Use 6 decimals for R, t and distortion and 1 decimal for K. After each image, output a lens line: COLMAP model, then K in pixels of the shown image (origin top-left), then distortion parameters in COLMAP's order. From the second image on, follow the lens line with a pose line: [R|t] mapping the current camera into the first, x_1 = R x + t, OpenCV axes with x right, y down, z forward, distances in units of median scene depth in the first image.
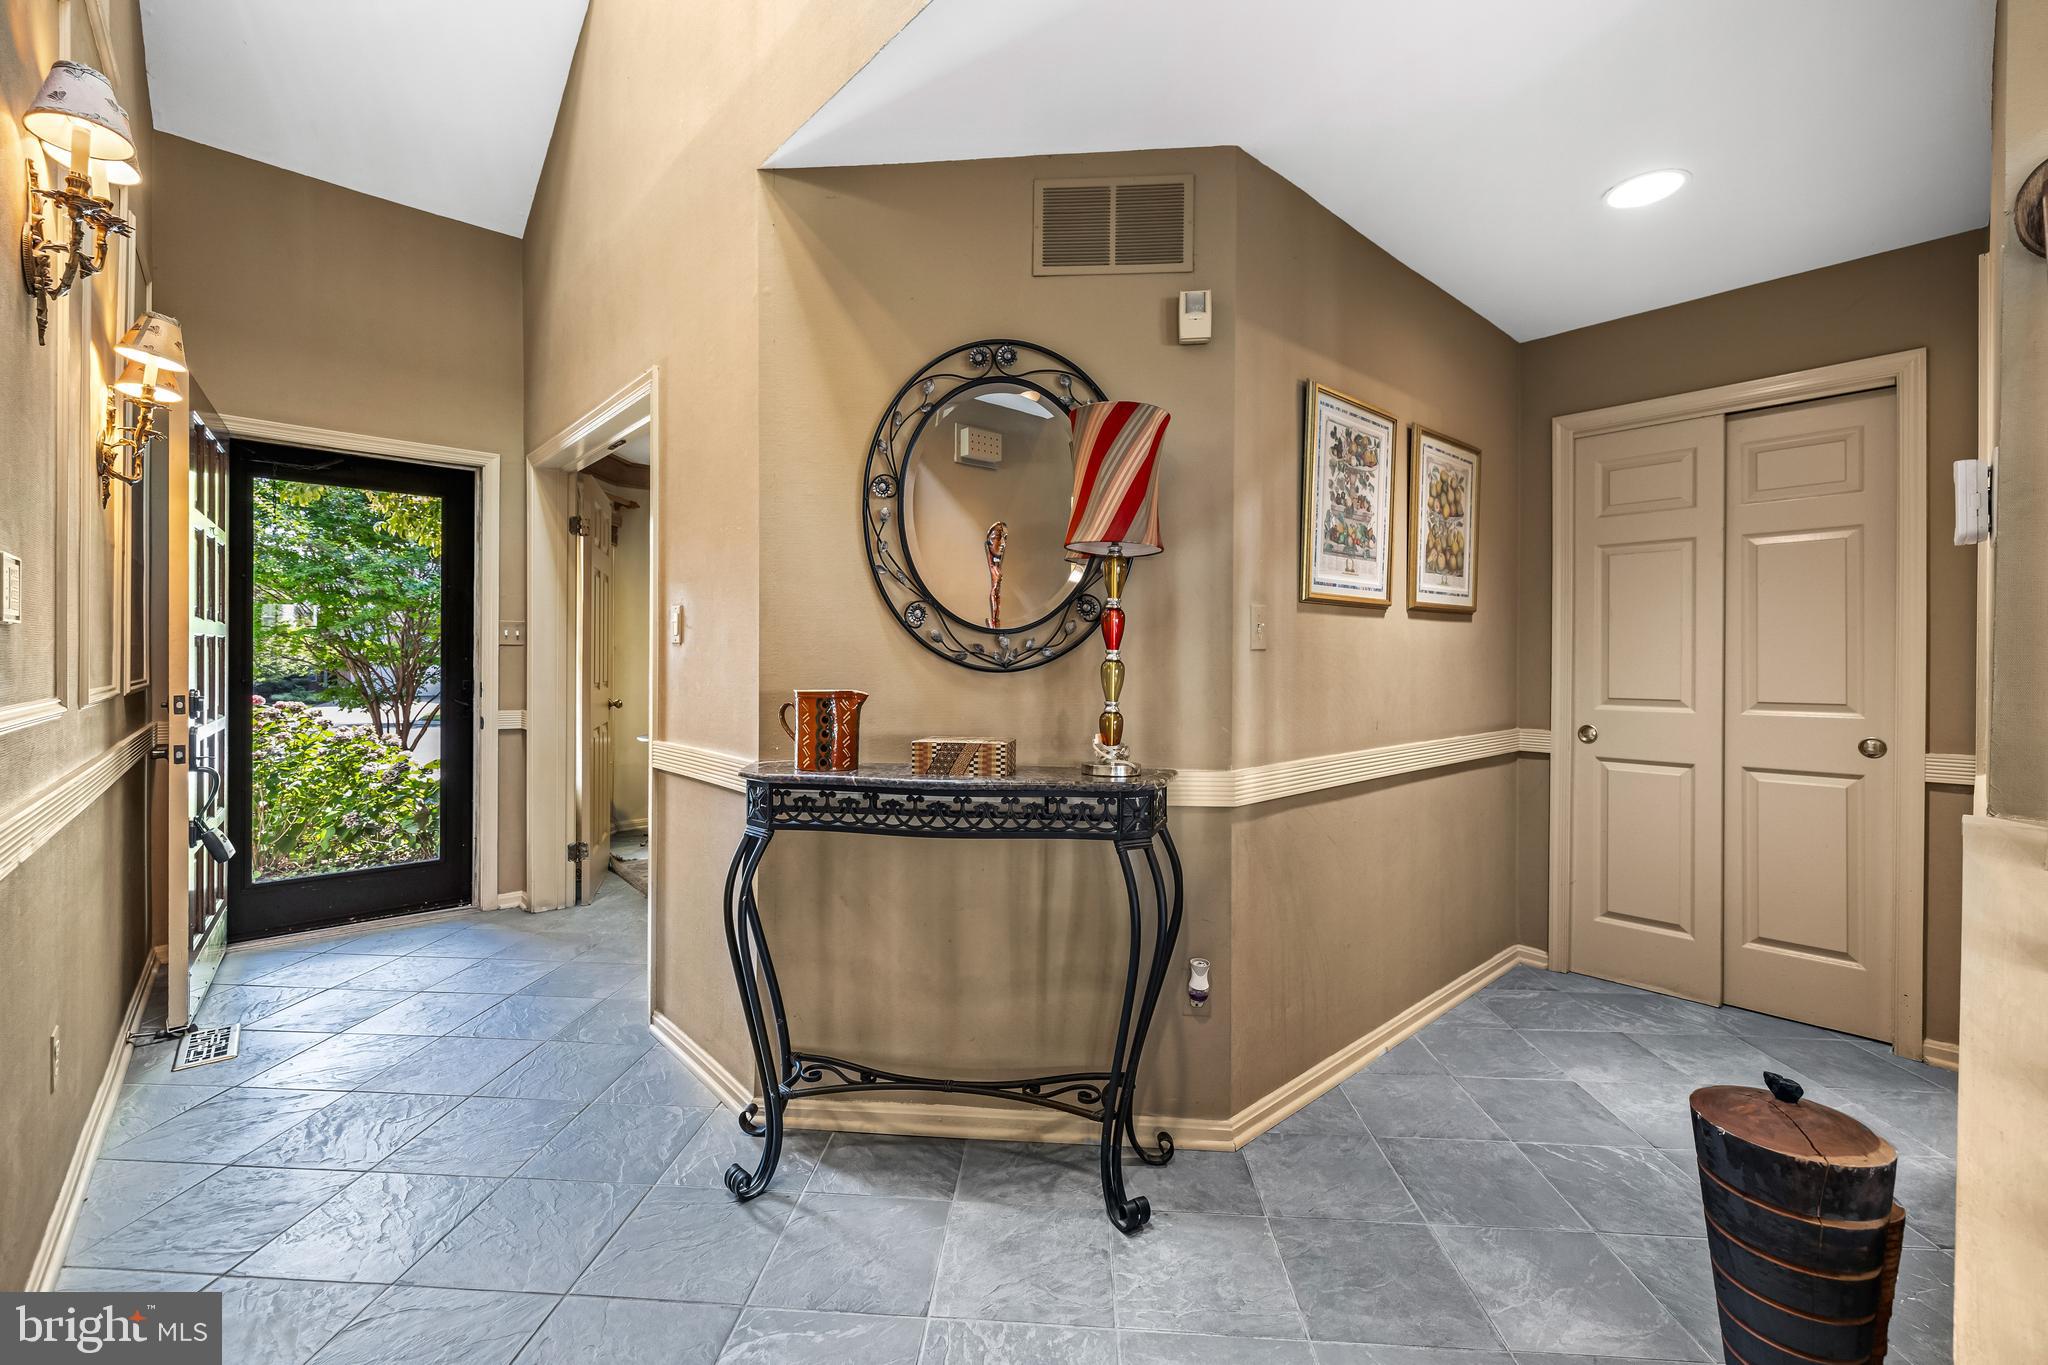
lens RADIAL K [[864.6, 0, 1021.3], [0, 864.6, 675.4], [0, 0, 1]] dist [0.007557, 0.000275]
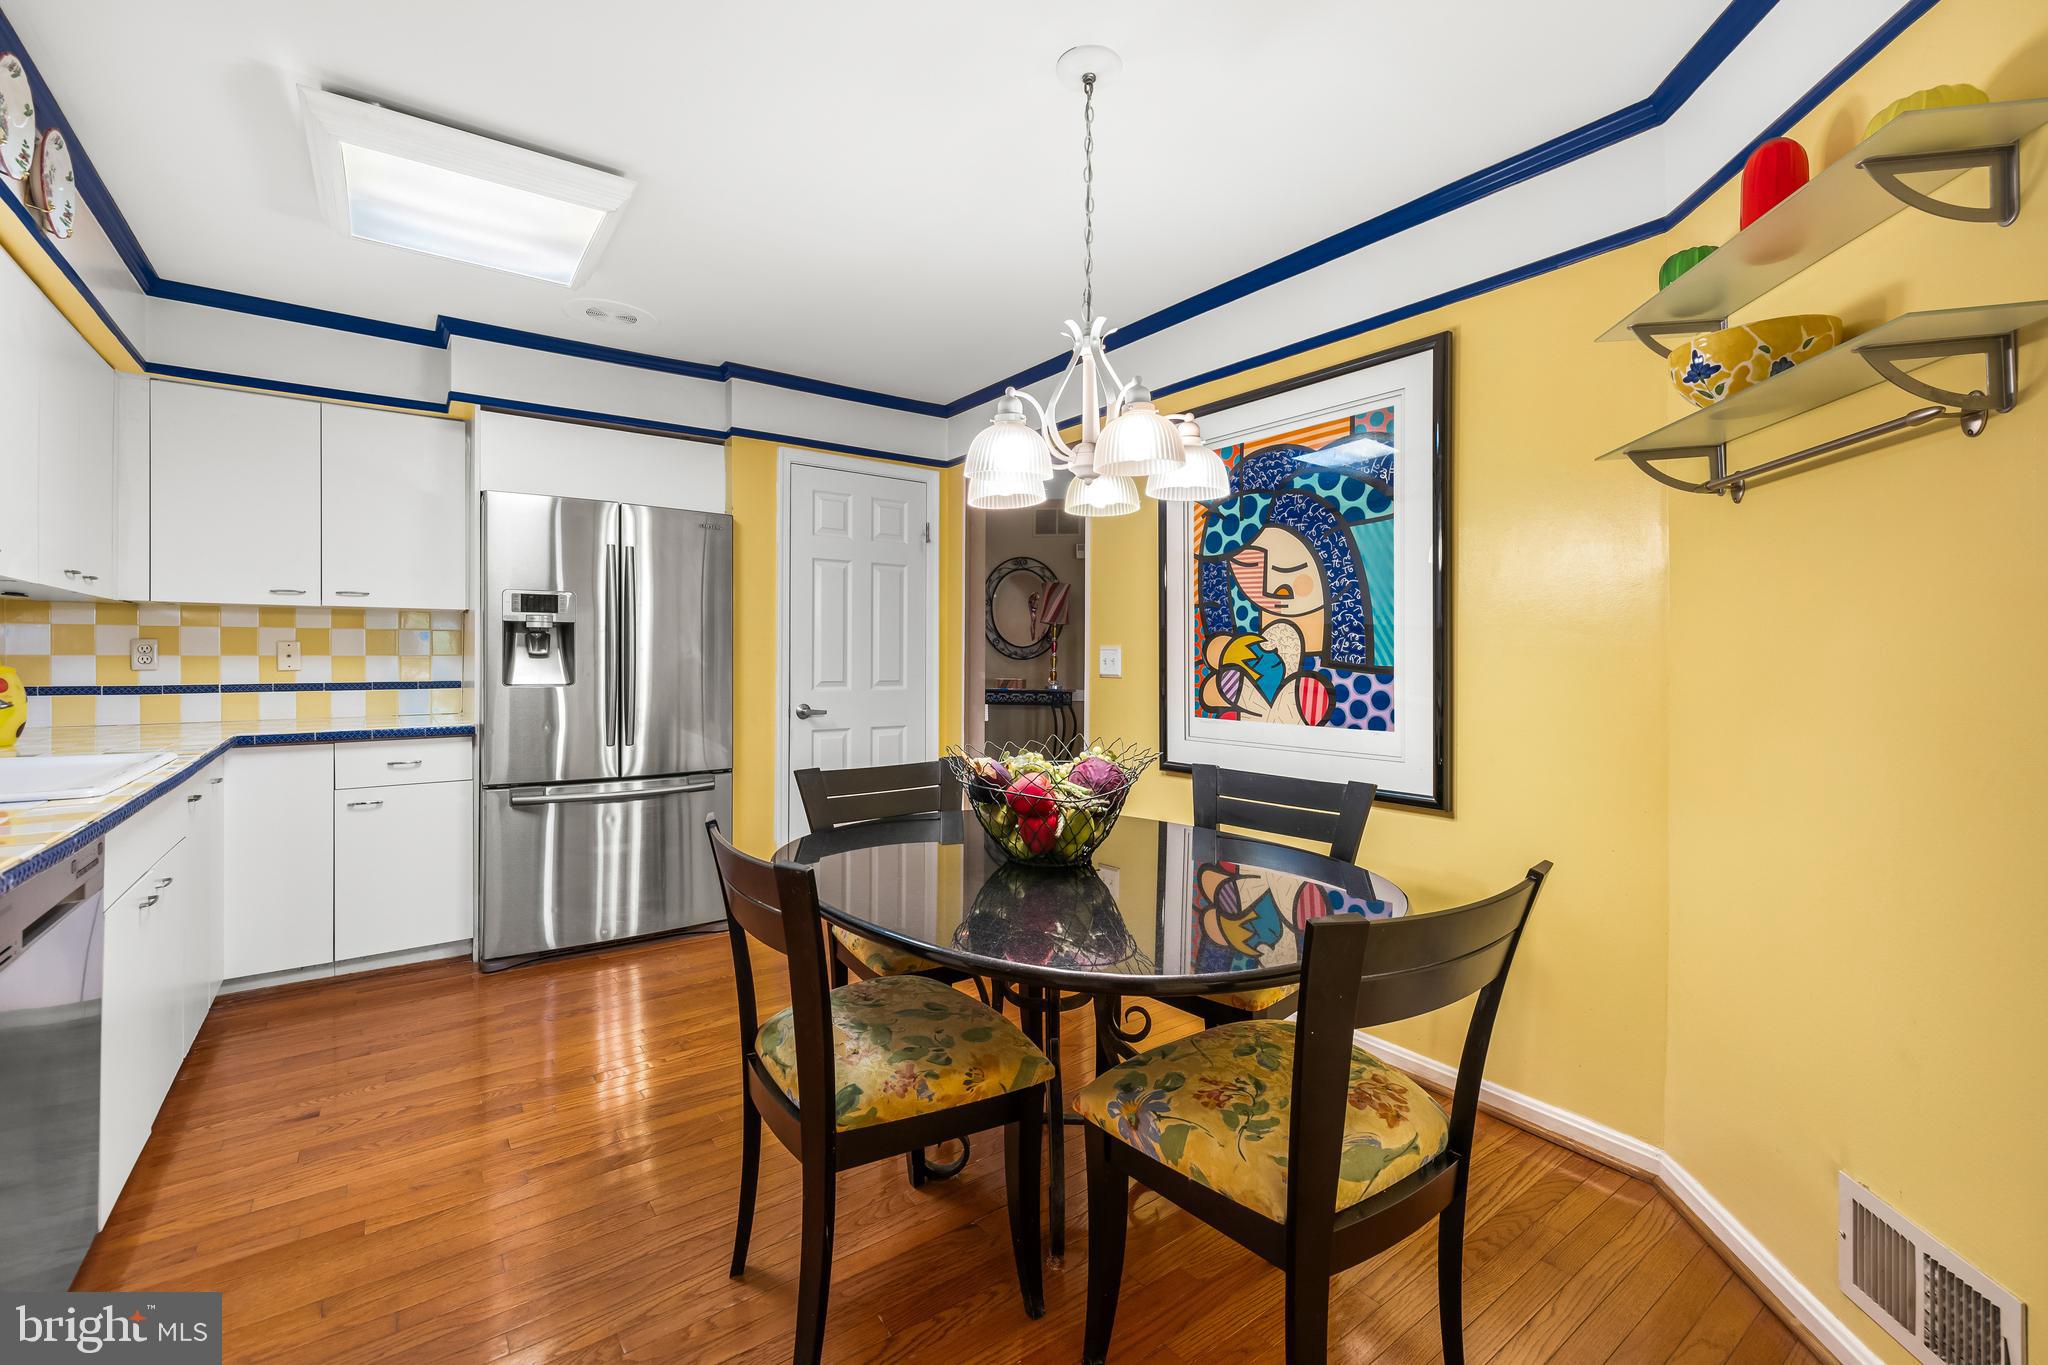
lens RADIAL K [[864.6, 0, 1014.0], [0, 864.6, 665.6], [0, 0, 1]] dist [0.007557, 0.000275]
pose [[0.995302, -0.006473, -0.096600, 0.256040], [0.005631, 0.999944, -0.008984, 0.047470], [0.096653, 0.008398, 0.995283, -2.232611]]
